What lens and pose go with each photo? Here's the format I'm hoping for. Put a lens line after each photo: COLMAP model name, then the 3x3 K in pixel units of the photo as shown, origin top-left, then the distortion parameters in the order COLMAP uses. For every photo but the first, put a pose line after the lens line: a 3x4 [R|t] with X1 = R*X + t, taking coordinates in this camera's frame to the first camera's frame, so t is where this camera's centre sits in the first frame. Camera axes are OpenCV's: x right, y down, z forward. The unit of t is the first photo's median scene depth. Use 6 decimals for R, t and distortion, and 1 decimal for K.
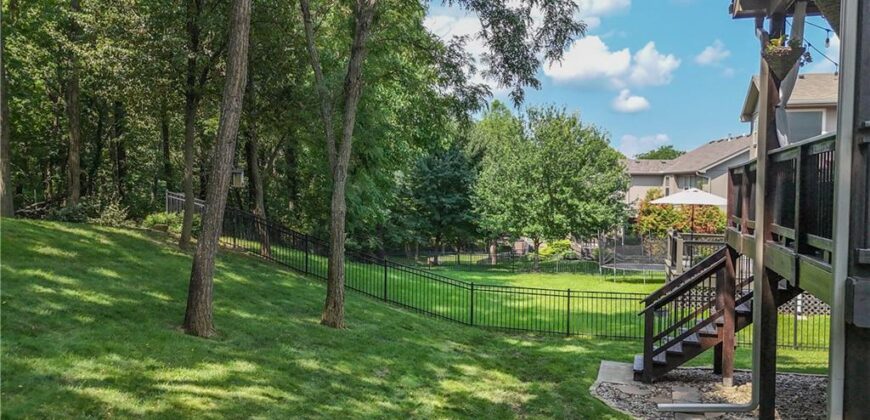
lens RADIAL K [[635.5, 0, 435.0], [0, 635.5, 210.0], [0, 0, 1]] dist [0.058140, -0.052503]
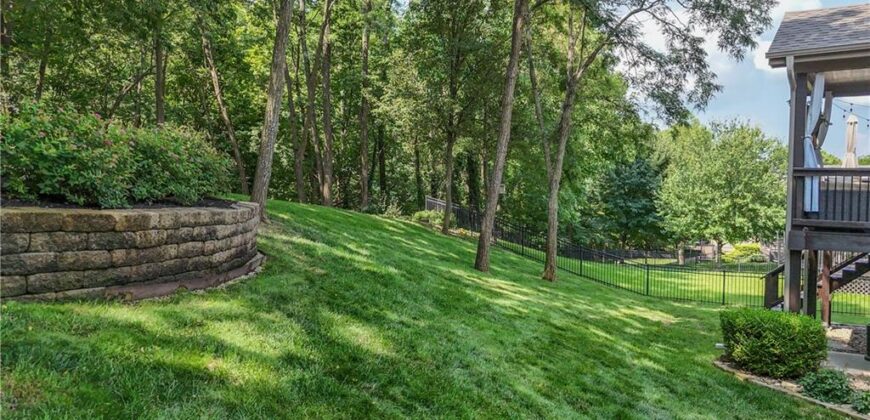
lens RADIAL K [[635.5, 0, 435.0], [0, 635.5, 210.0], [0, 0, 1]] dist [0.058140, -0.052503]
pose [[0.958851, 0.007762, -0.283802, 0.004750], [-0.010166, 0.999924, -0.007000, 0.006530], [0.283726, 0.009597, 0.958857, -0.200592]]
